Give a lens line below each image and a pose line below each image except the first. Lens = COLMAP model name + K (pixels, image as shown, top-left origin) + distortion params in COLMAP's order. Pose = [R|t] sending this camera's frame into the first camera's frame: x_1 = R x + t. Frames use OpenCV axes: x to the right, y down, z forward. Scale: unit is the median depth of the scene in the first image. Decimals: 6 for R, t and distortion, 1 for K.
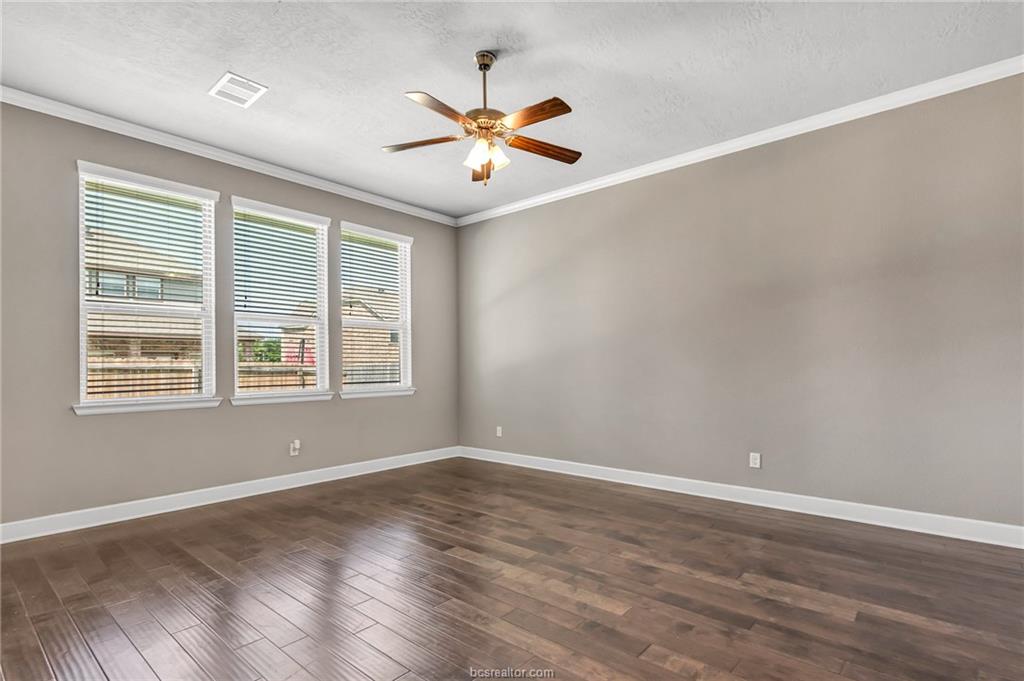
lens RADIAL K [[483.5, 0, 509.3], [0, 483.5, 362.3], [0, 0, 1]] dist [0.006342, -0.000711]
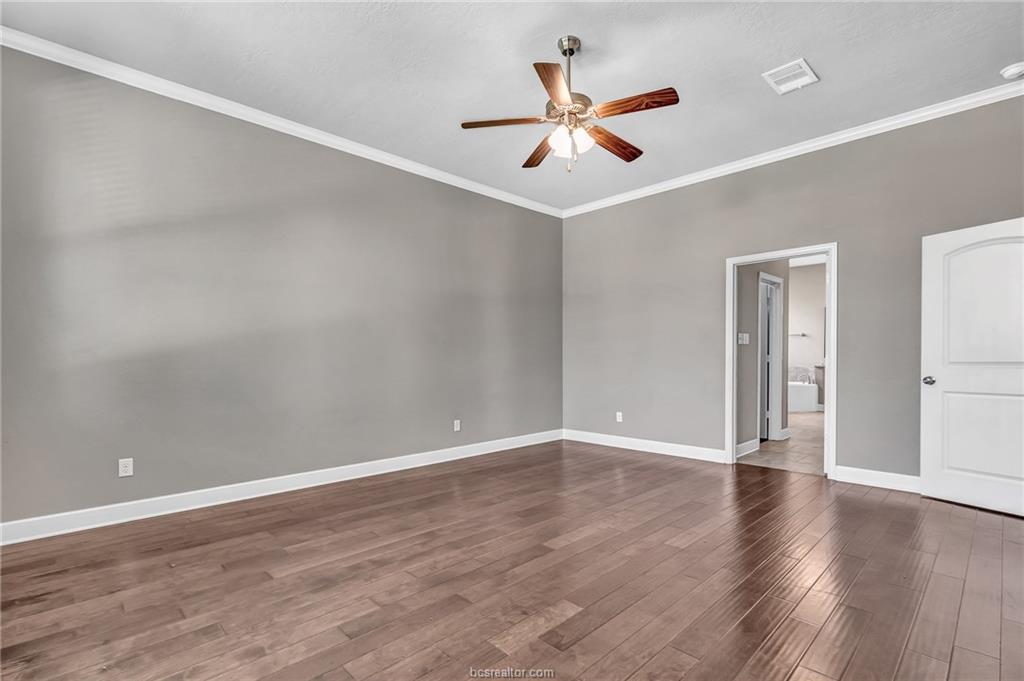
lens RADIAL K [[483.5, 0, 509.3], [0, 483.5, 362.3], [0, 0, 1]] dist [0.006342, -0.000711]
pose [[0.103897, -0.005661, 0.994572, -0.793812], [-0.004930, 0.999969, 0.006207, 0.025027], [-0.994576, -0.005548, 0.103866, 0.746703]]
